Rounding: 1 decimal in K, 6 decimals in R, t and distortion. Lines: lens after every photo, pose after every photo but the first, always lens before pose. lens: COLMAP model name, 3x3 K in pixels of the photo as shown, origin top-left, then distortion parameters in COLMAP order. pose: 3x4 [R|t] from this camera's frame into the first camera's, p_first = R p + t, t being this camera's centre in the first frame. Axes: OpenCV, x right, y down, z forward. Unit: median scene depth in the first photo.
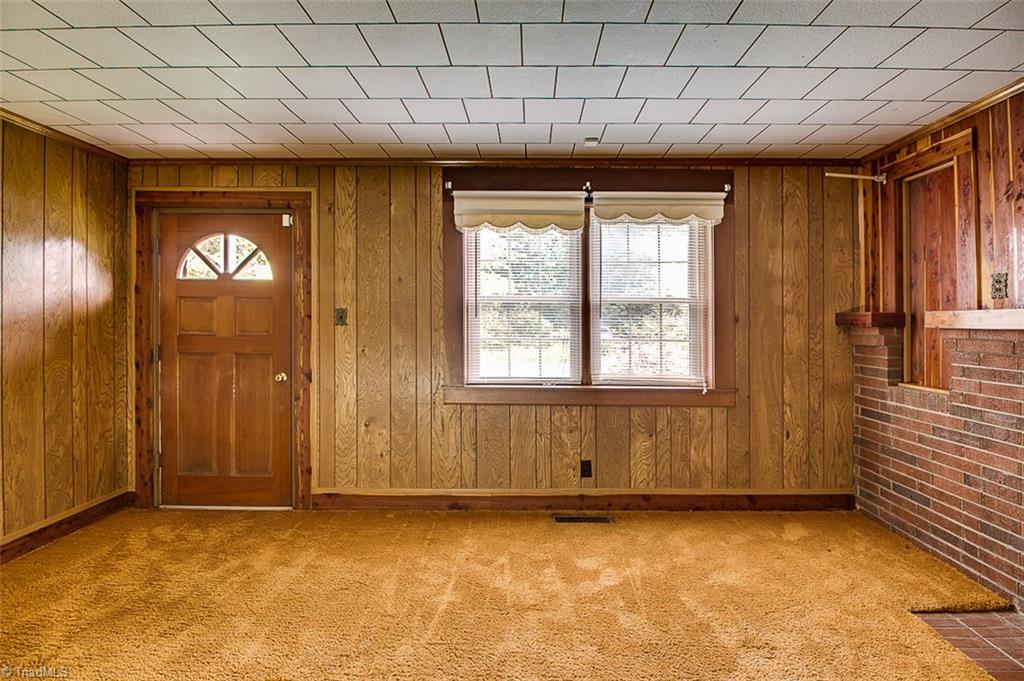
lens RADIAL K [[486.5, 0, 521.1], [0, 486.5, 319.7], [0, 0, 1]] dist [0.002884, -0.014089]
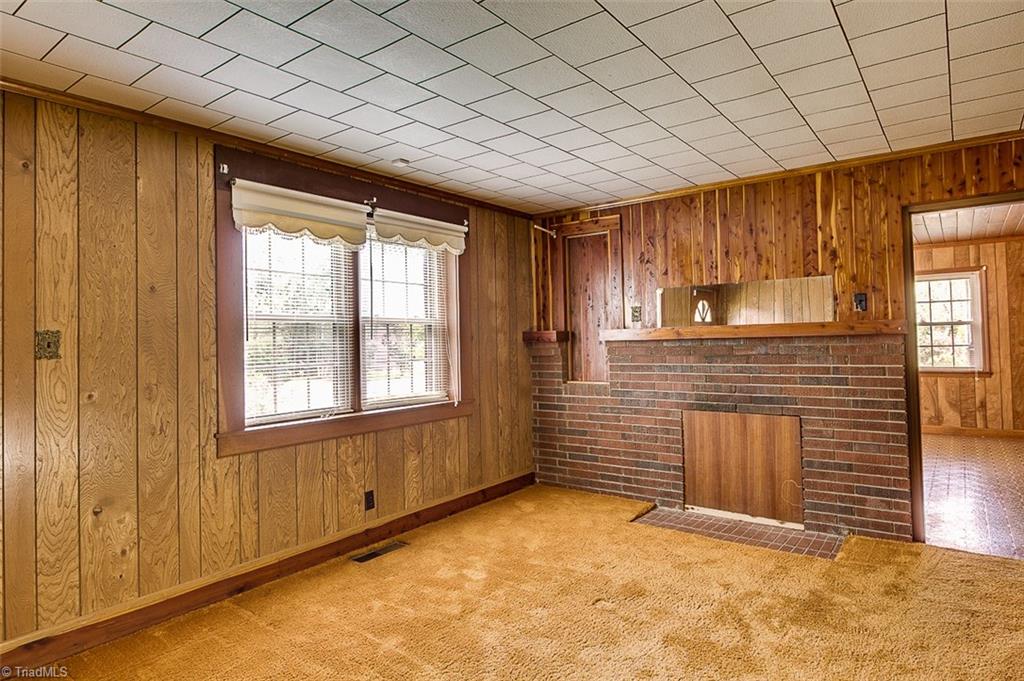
lens RADIAL K [[601.0, 0, 511.6], [0, 601.0, 322.8], [0, 0, 1]] dist [0.003244, -0.001183]
pose [[0.595142, 0.003702, 0.803612, -0.640870], [0.022349, 0.999526, -0.021156, -0.004466], [-0.803309, 0.030551, 0.594778, 0.082049]]
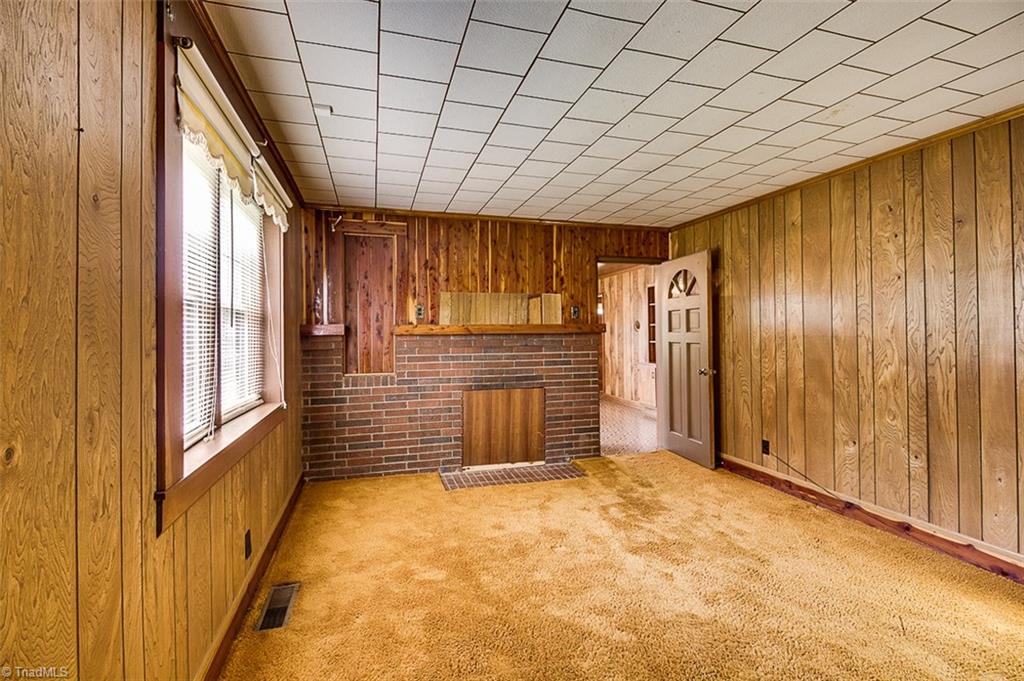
lens RADIAL K [[471.3, 0, 515.2], [0, 471.3, 326.5], [0, 0, 1]] dist [0.014957, -0.011936]
pose [[-0.298301, 0.009155, 0.954428, -0.631740], [0.000995, 0.999956, -0.009280, 0.002832], [-0.954471, -0.001819, -0.298297, 0.841671]]
